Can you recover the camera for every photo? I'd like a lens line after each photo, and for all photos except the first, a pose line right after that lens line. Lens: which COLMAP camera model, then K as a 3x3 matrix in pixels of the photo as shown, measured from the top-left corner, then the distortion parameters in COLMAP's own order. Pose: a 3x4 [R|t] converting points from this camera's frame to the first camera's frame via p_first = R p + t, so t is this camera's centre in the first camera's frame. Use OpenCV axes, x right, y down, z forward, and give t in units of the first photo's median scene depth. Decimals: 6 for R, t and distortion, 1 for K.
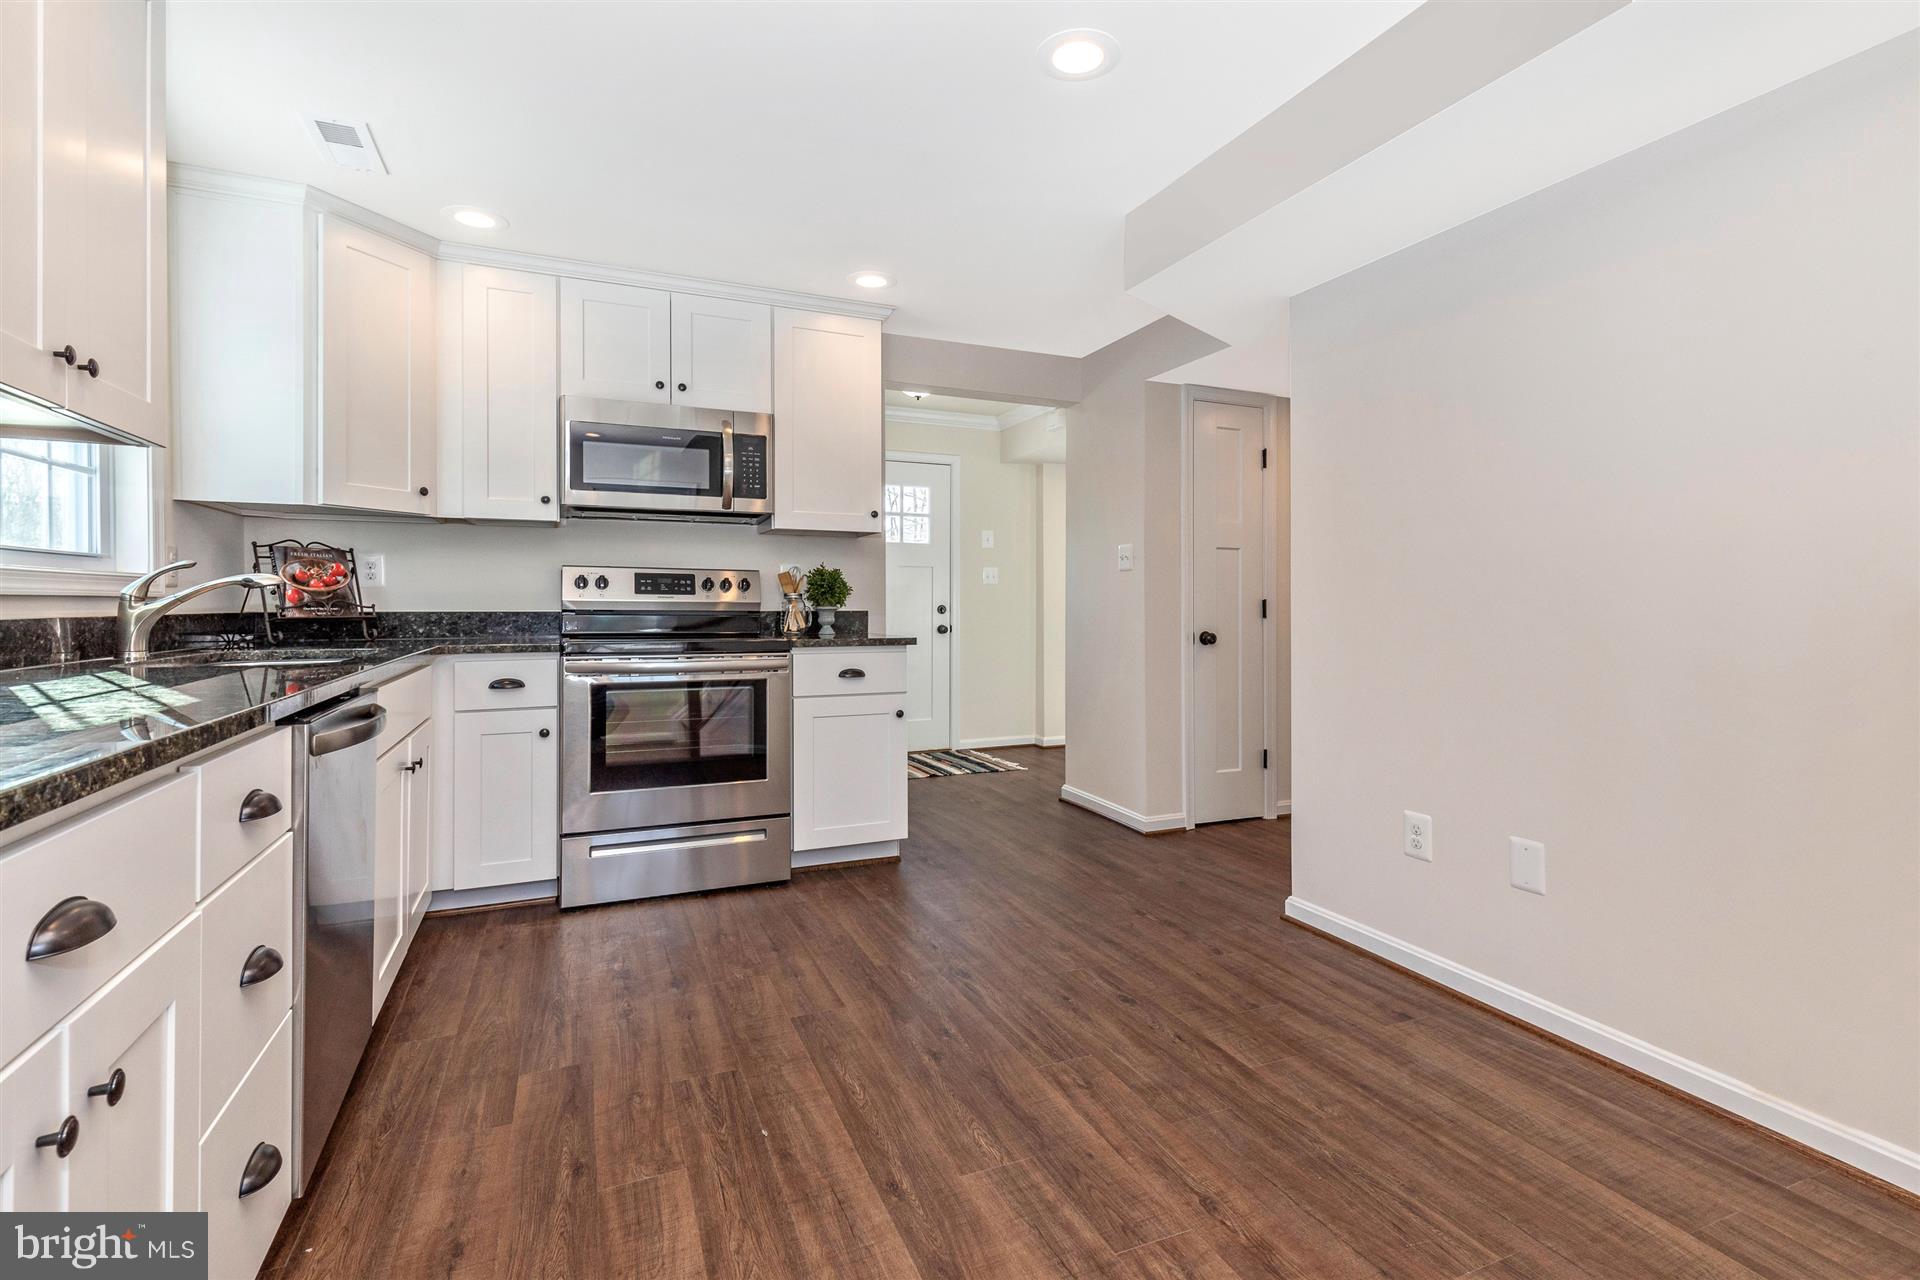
lens RADIAL K [[890.5, 0, 962.5], [0, 890.5, 601.2], [0, 0, 1]] dist [-0.000555, 0.000107]
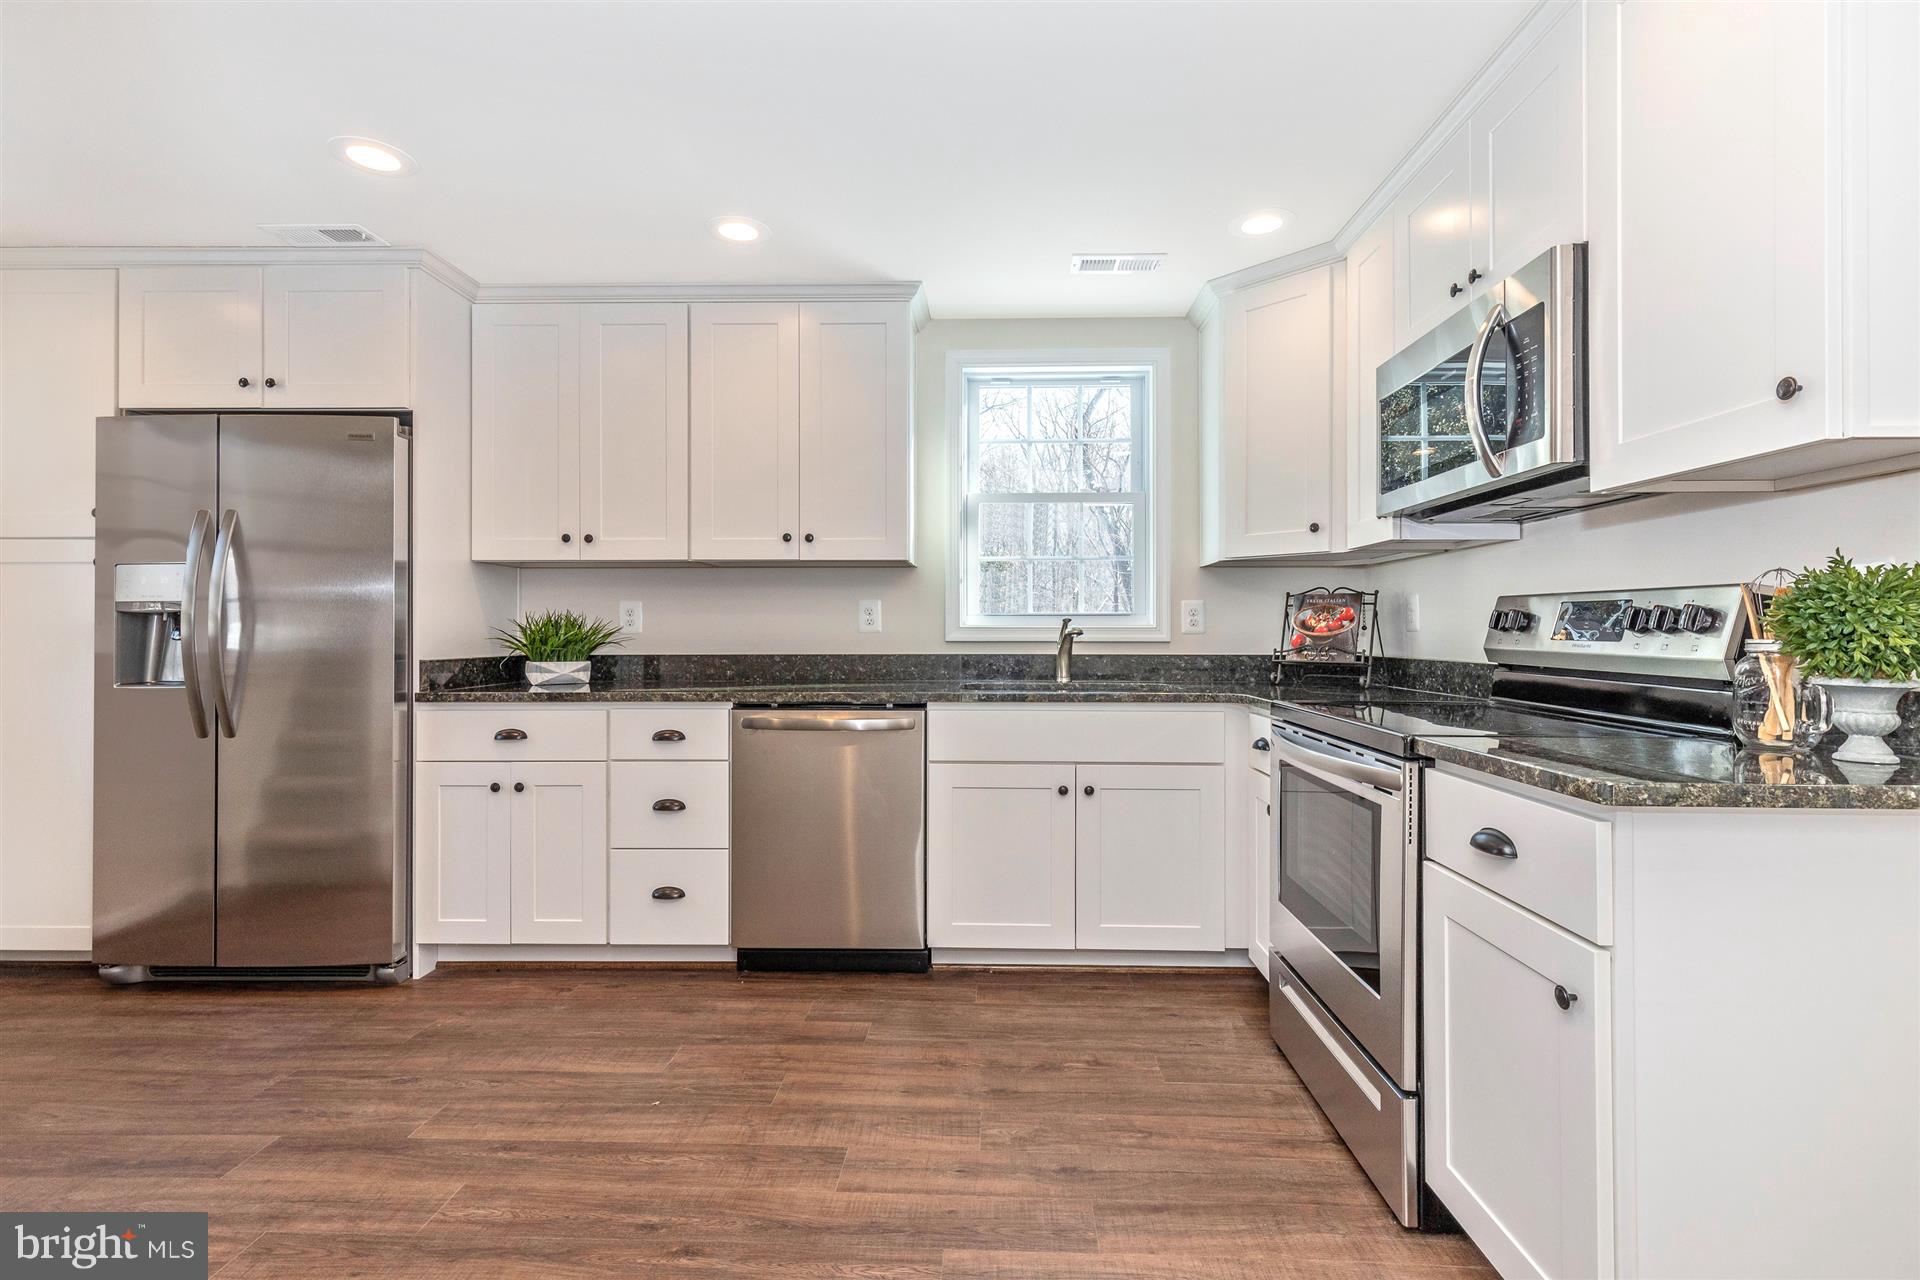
lens RADIAL K [[890.5, 0, 963.9], [0, 890.5, 632.1], [0, 0, 1]] dist [-0.000555, 0.000107]
pose [[-0.428561, -0.001038, -0.903512, 0.525660], [-0.000567, 0.999999, -0.000880, -0.020008], [0.903512, 0.000135, -0.428562, 1.473342]]
